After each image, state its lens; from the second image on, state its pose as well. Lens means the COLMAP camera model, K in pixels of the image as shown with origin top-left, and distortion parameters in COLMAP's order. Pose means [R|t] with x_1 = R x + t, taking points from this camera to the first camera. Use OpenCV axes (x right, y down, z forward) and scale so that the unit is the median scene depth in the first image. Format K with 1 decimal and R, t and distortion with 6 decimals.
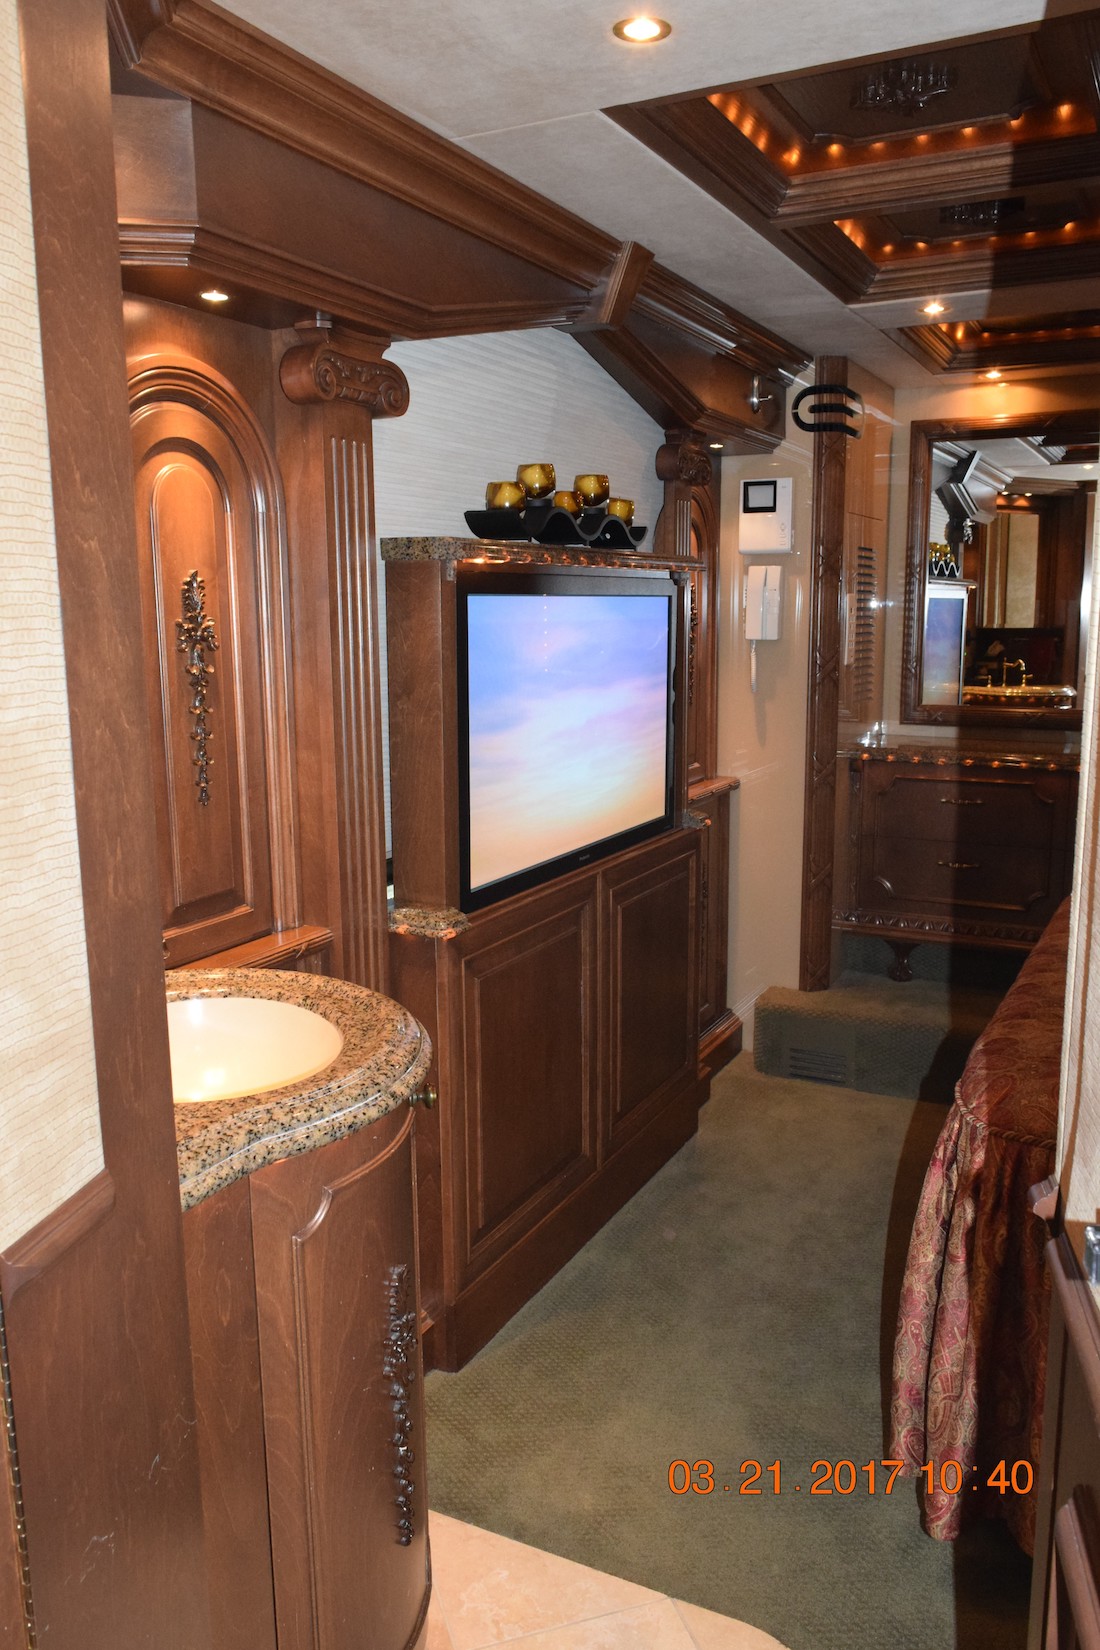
lens RADIAL K [[1277.6, 0, 550.0], [0, 1277.6, 825.0], [0, 0, 1]] dist [-0.019005, 0.009677]
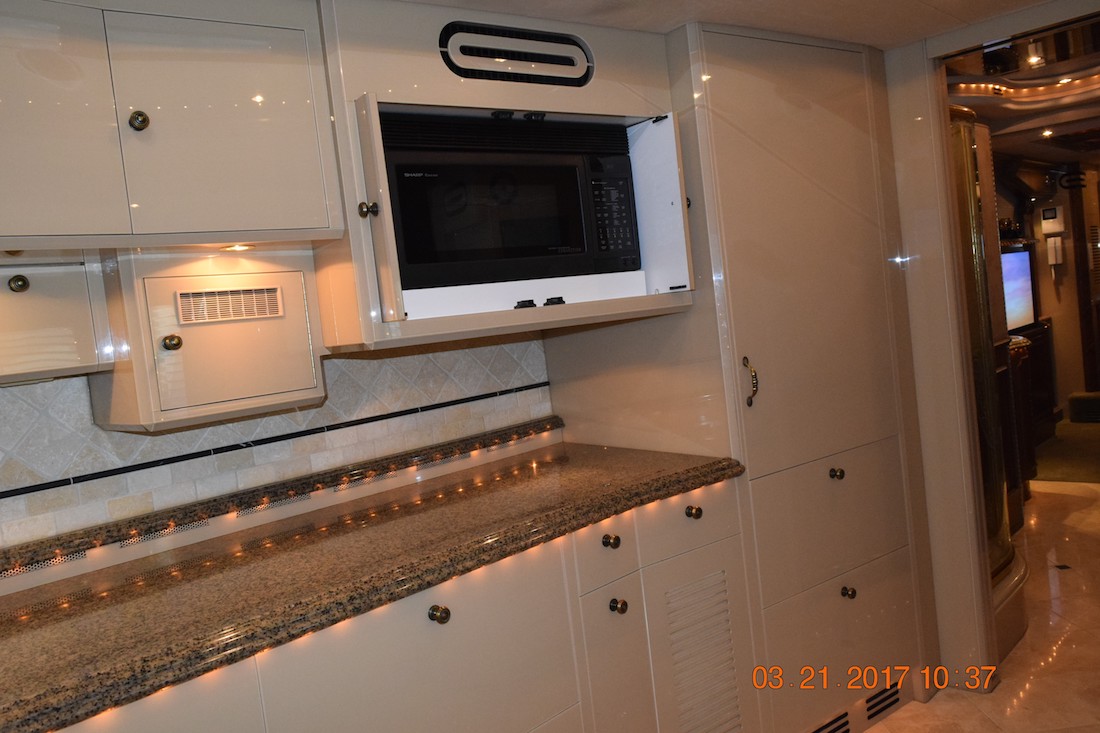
lens RADIAL K [[851.7, 0, 550.9], [0, 851.7, 360.6], [0, 0, 1]] dist [-0.019005, 0.009677]
pose [[0.949642, -0.090786, -0.299896, -0.351562], [0.061592, 0.992518, -0.105427, 0.194356], [0.307223, 0.081647, 0.948129, -1.089446]]
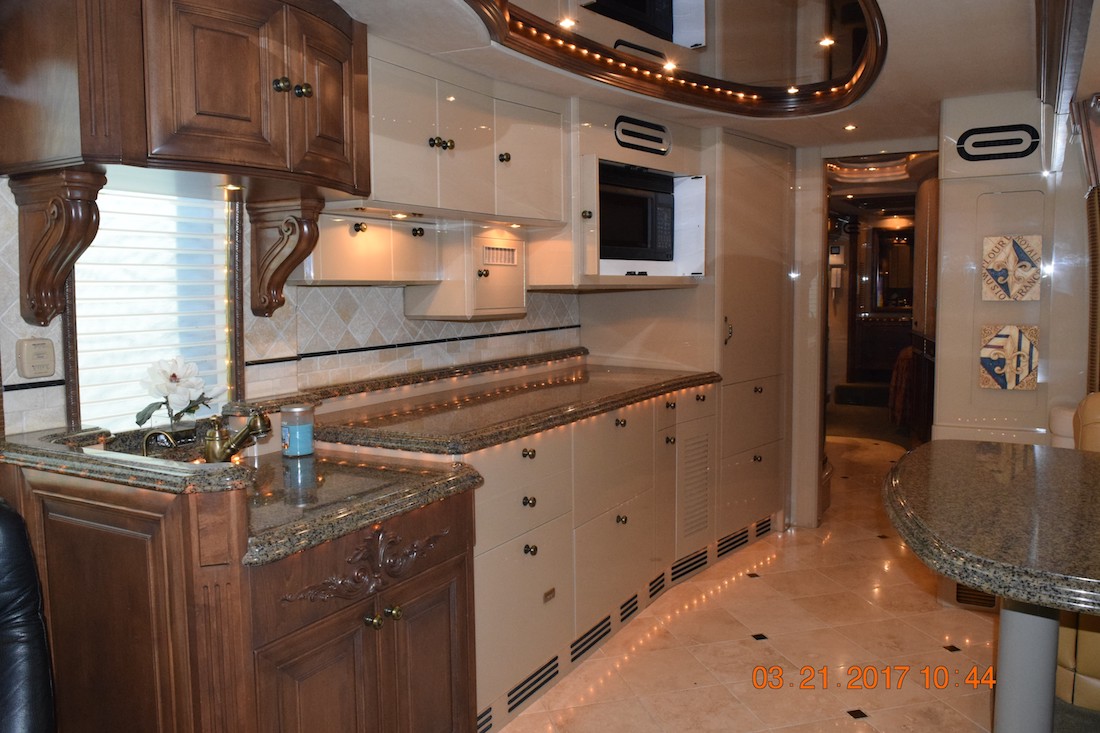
lens RADIAL K [[851.7, 0, 550.9], [0, 851.7, 360.6], [0, 0, 1]] dist [-0.019005, 0.009677]
pose [[0.999069, -0.003377, -0.043011, -0.586403], [-0.000105, 0.996739, -0.080694, 0.282570], [0.043143, 0.080624, 0.995810, -1.570931]]
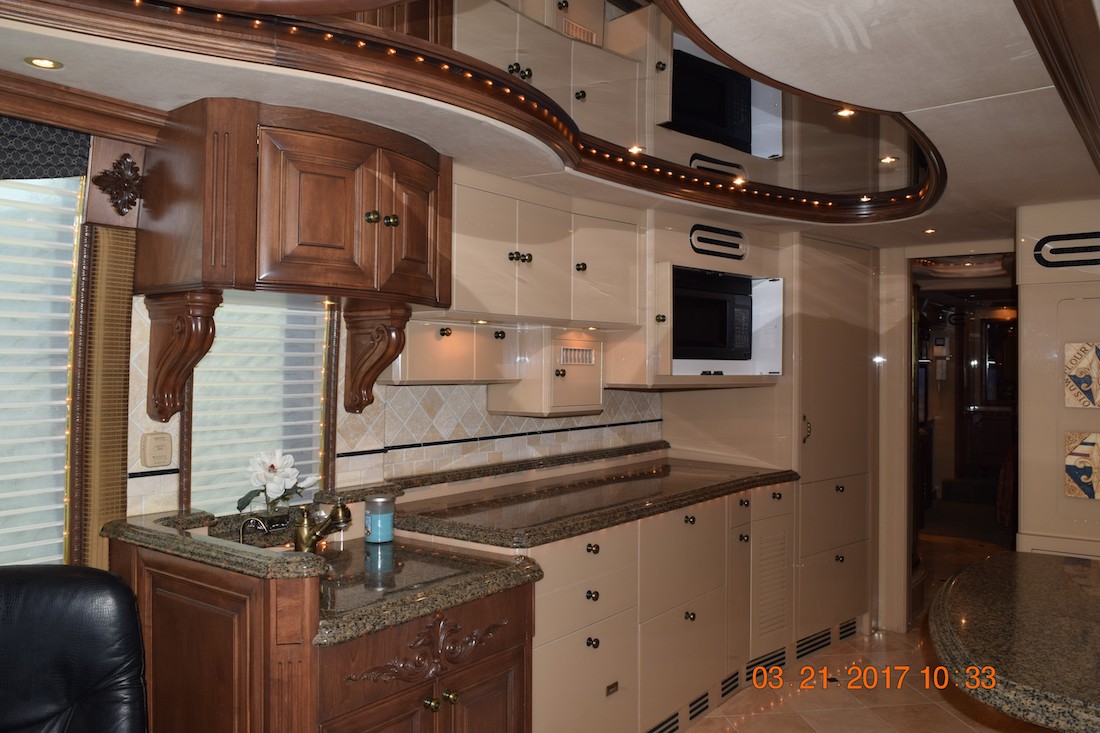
lens RADIAL K [[851.7, 0, 550.9], [0, 851.7, 360.6], [0, 0, 1]] dist [-0.019005, 0.009677]
pose [[0.985549, 0.007020, -0.169244, -0.545518], [-0.036417, 0.984558, -0.171226, 0.268859], [0.165429, 0.174915, 0.970586, -1.617952]]
